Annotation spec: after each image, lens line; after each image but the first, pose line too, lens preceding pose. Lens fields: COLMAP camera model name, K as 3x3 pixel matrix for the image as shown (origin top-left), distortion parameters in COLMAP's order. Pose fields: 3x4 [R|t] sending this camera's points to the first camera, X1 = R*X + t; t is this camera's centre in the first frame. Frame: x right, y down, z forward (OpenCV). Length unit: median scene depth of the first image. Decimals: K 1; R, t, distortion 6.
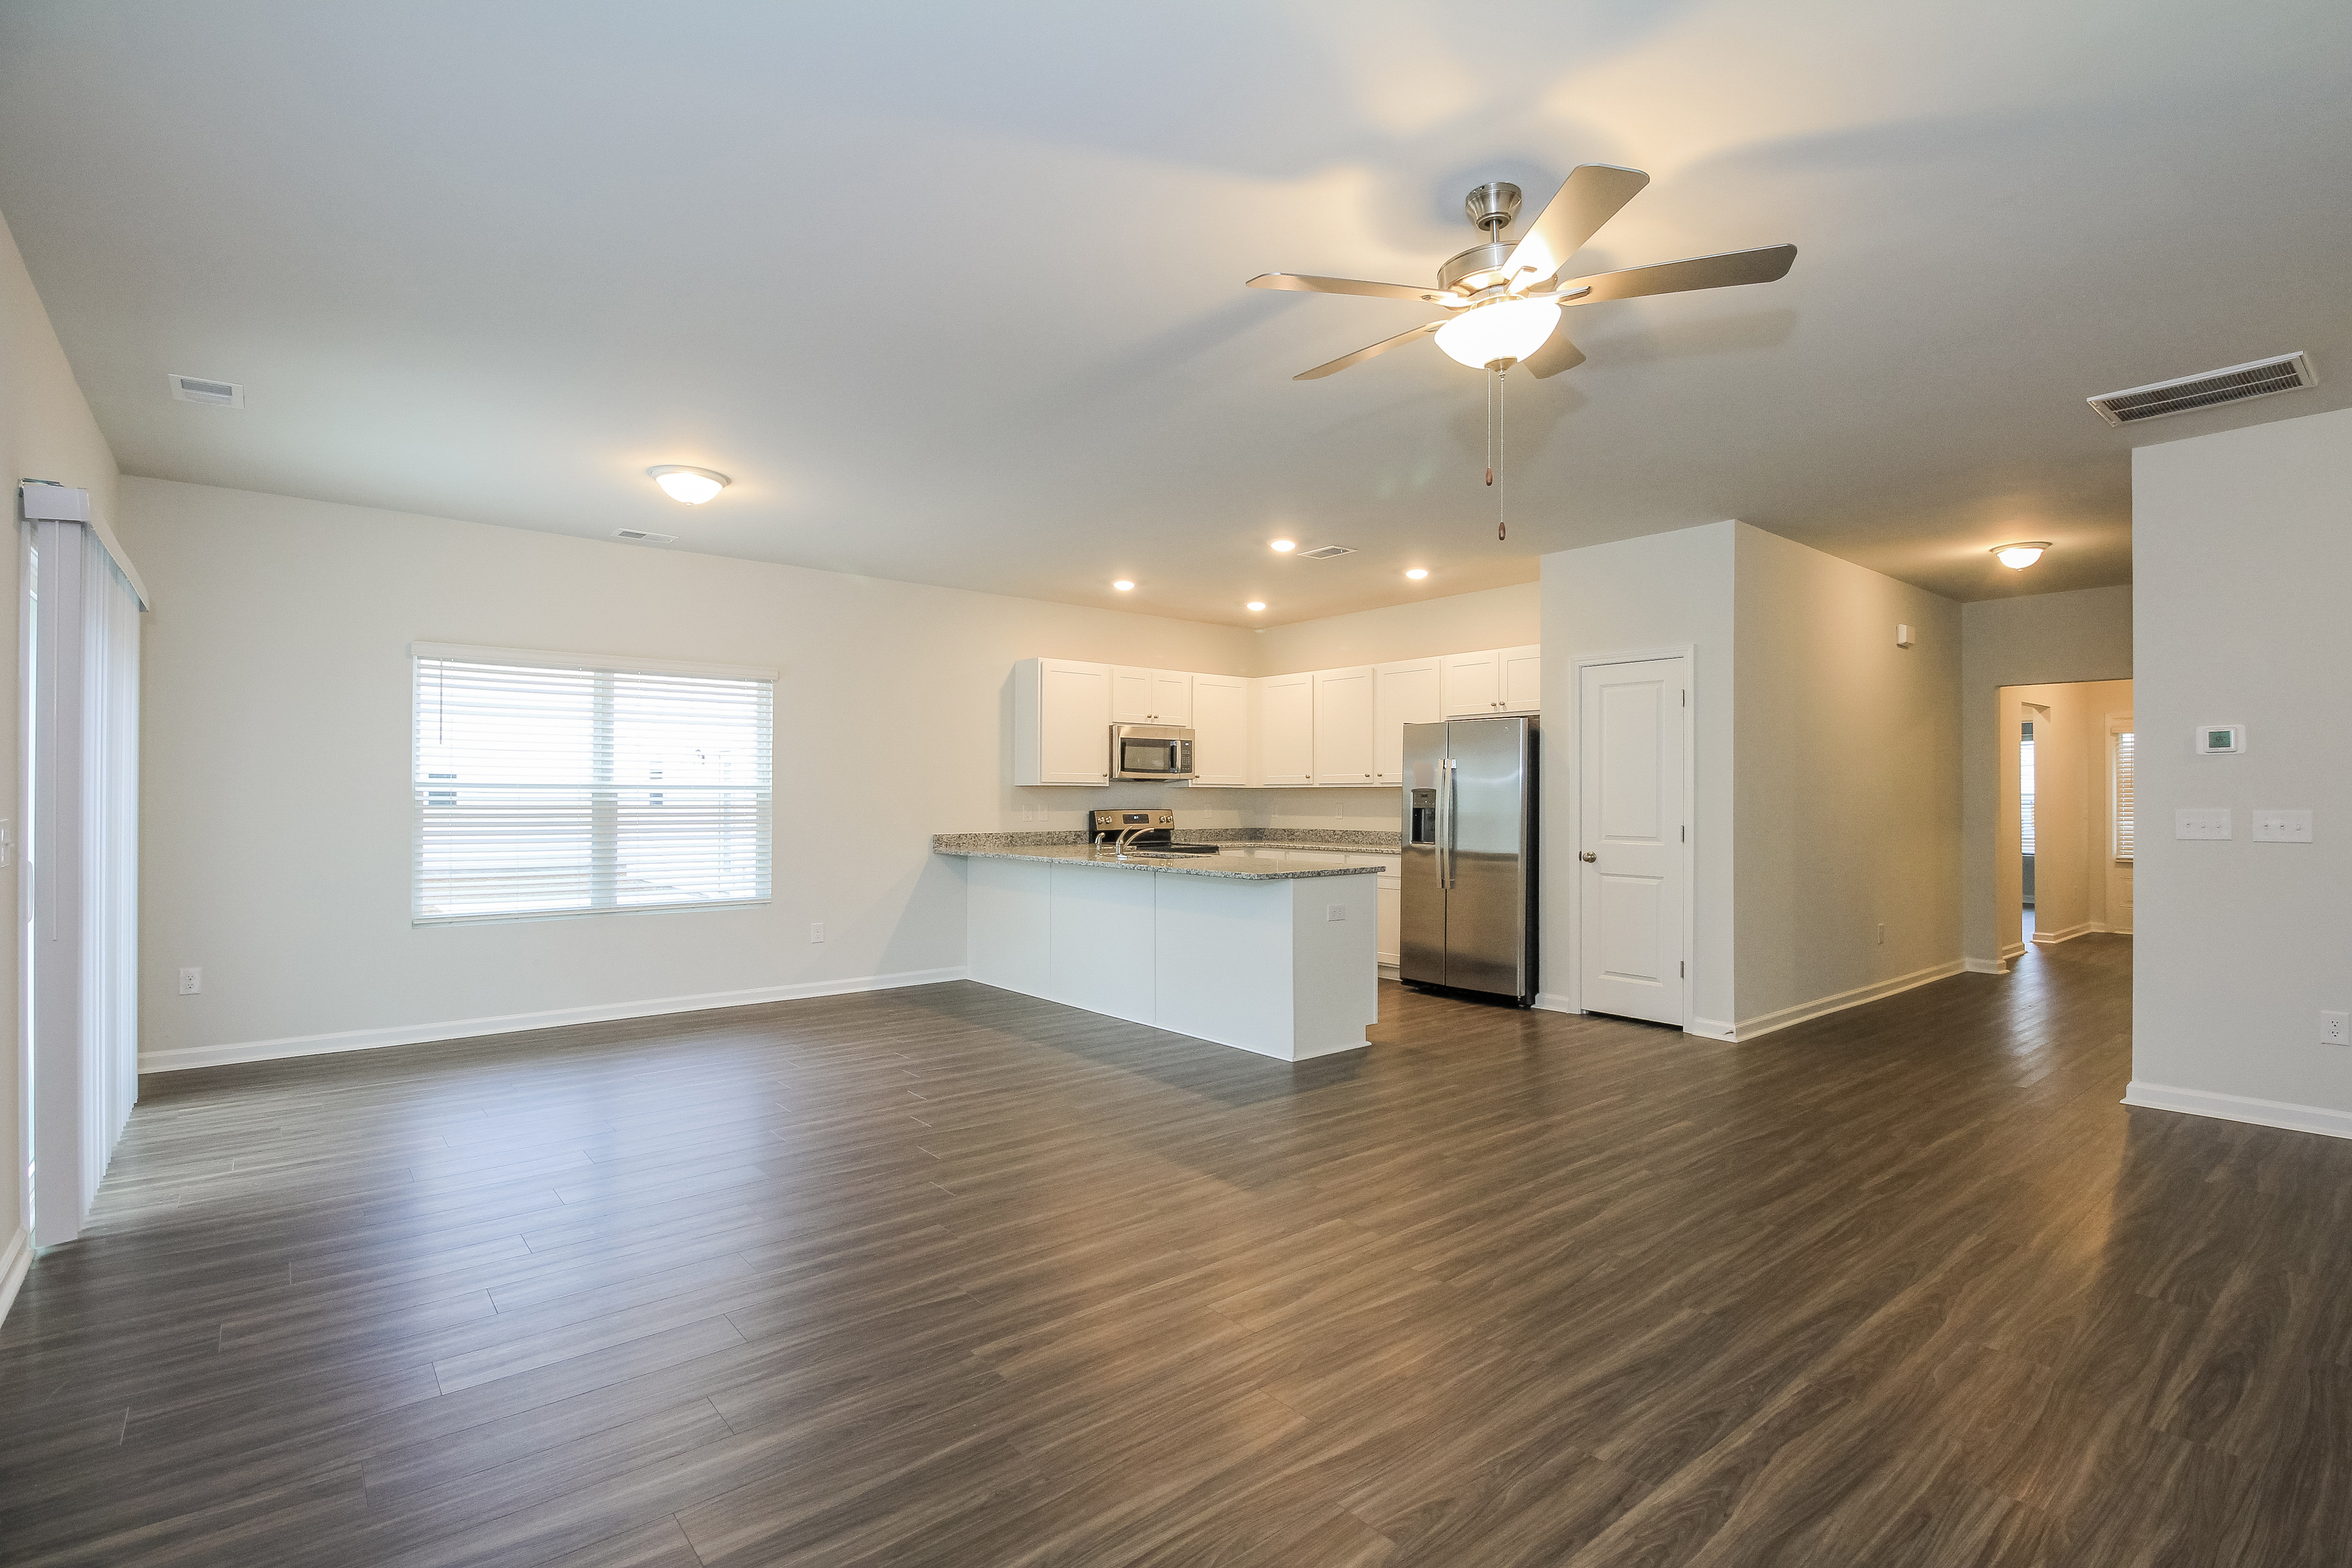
lens RADIAL K [[1123.3, 0, 1096.6], [0, 1123.3, 781.7], [0, 0, 1]] dist [-0.000978, -0.001478]
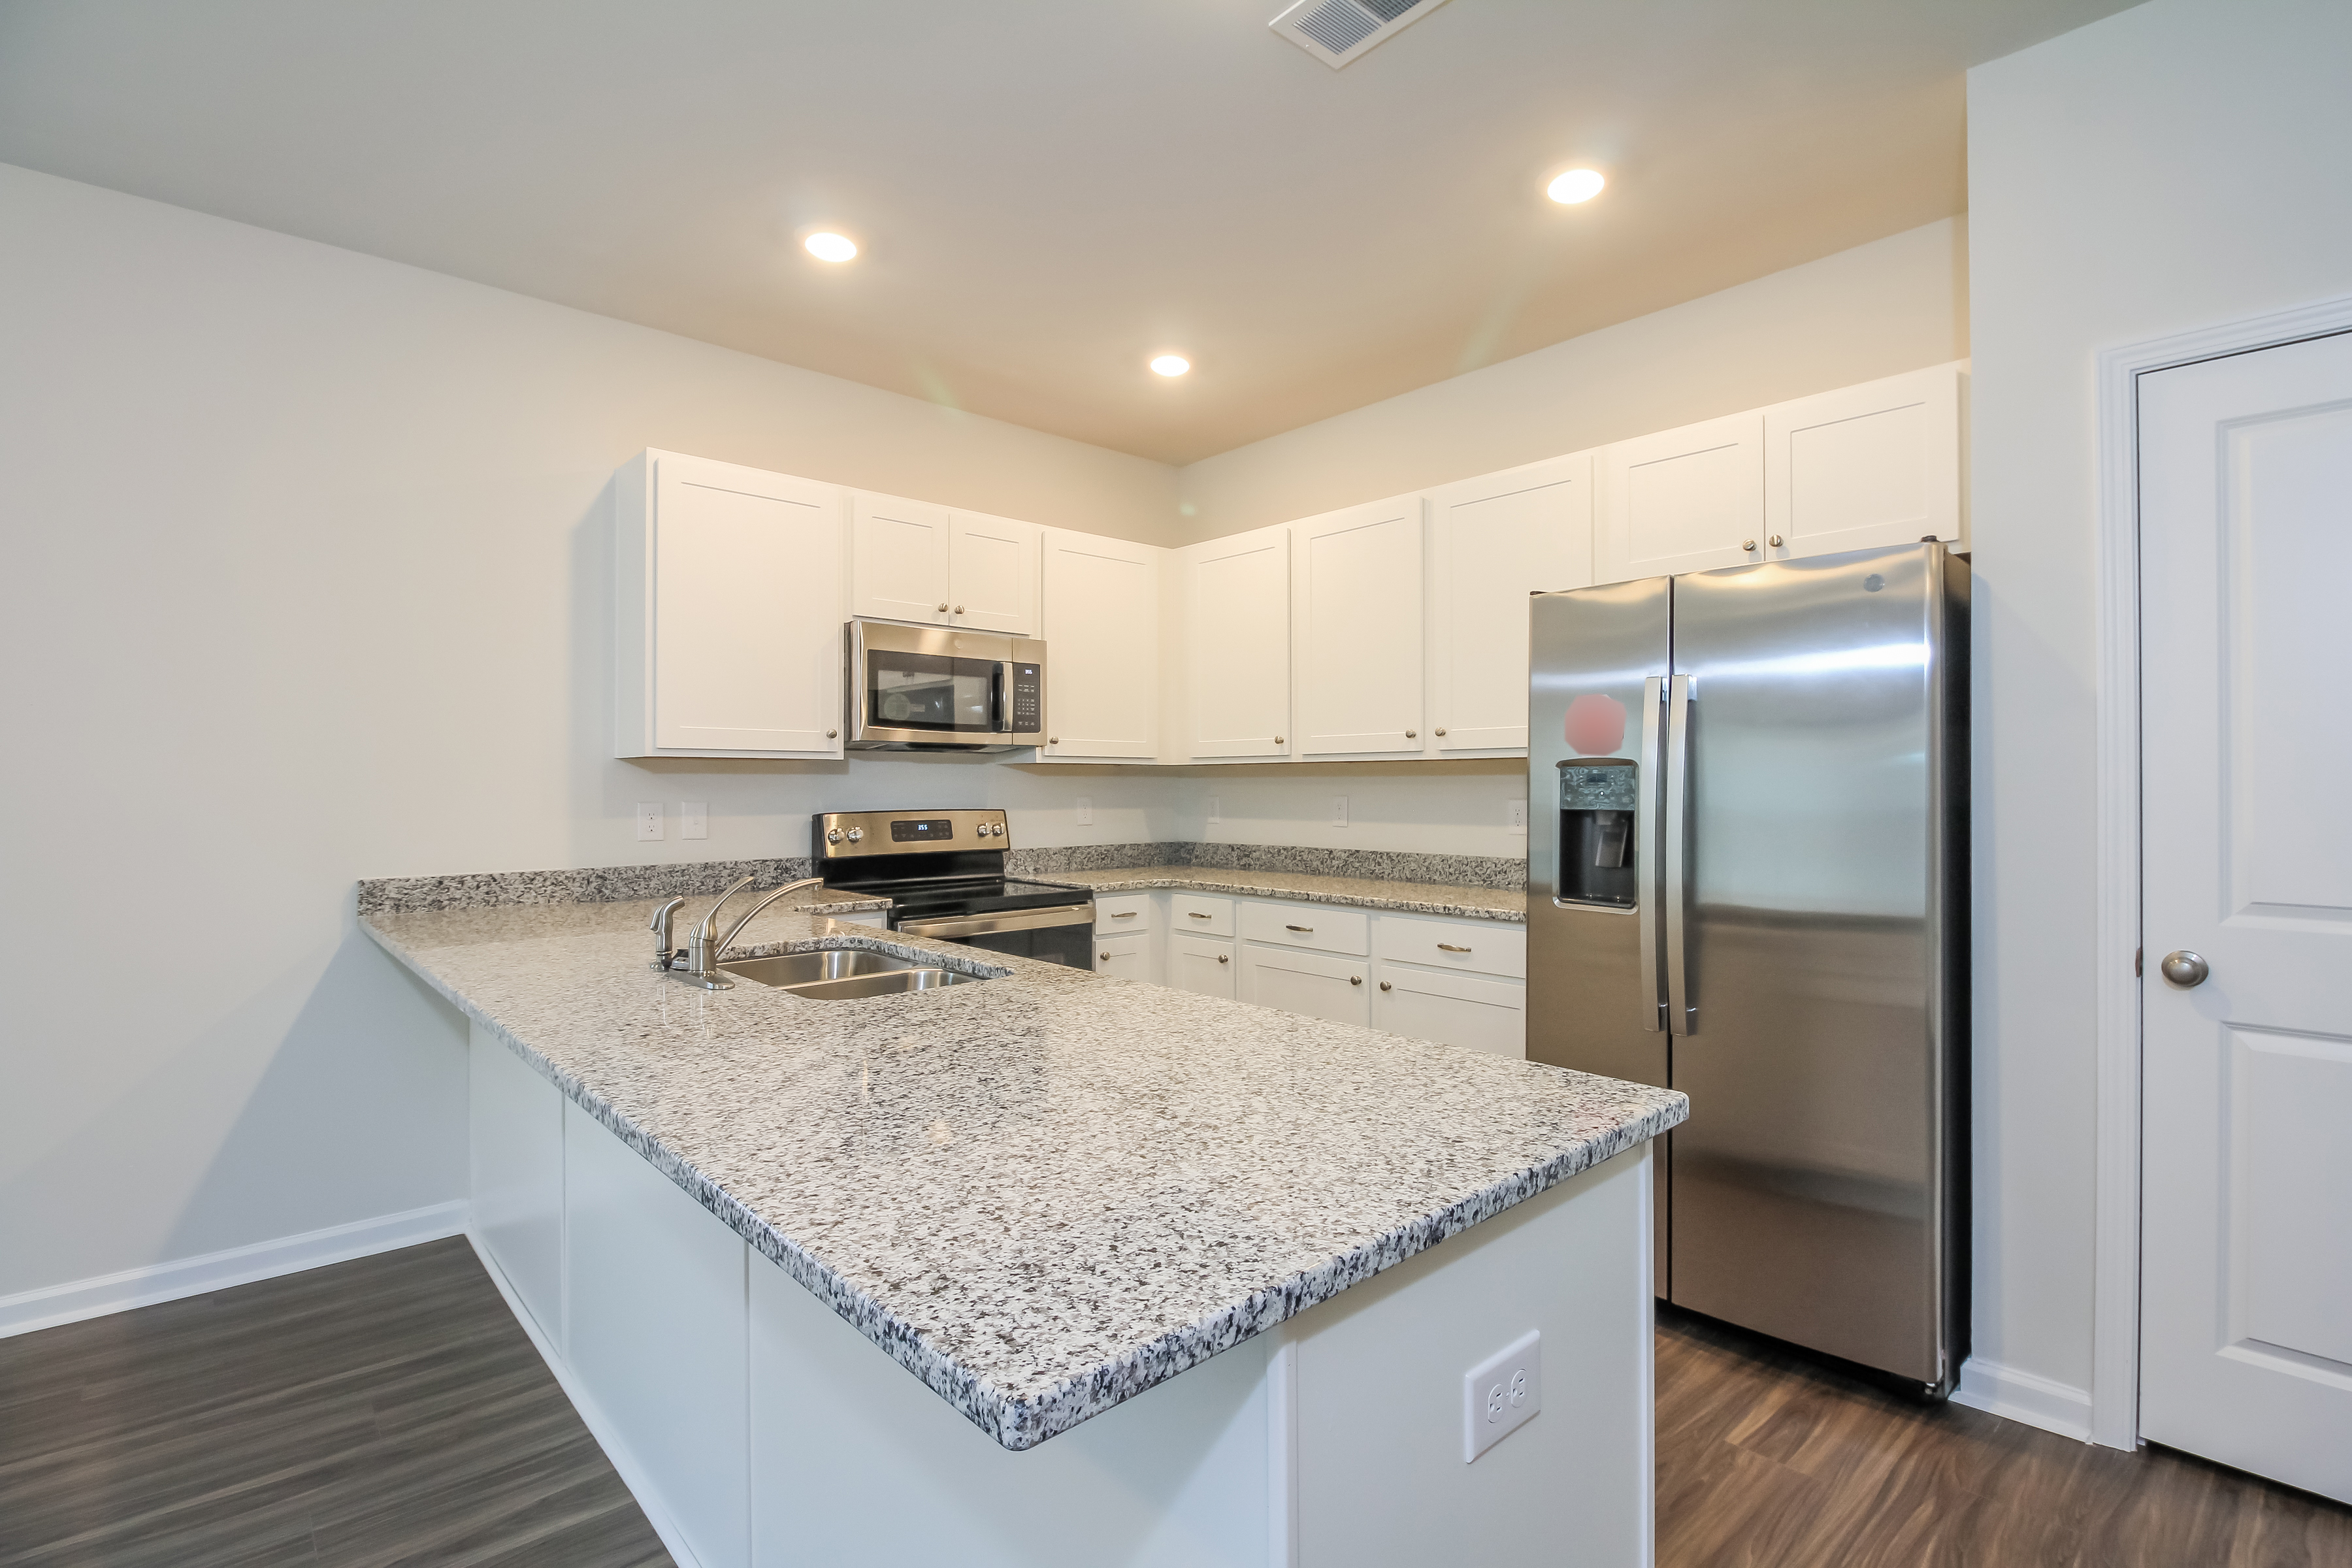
lens RADIAL K [[1123.3, 0, 1175.9], [0, 1123.3, 780.7], [0, 0, 1]] dist [-0.000978, -0.001478]
pose [[0.993631, -0.003985, 0.112612, 0.091317], [0.002775, 0.999937, 0.010898, 0.007721], [-0.112648, -0.010517, 0.993579, 0.537156]]
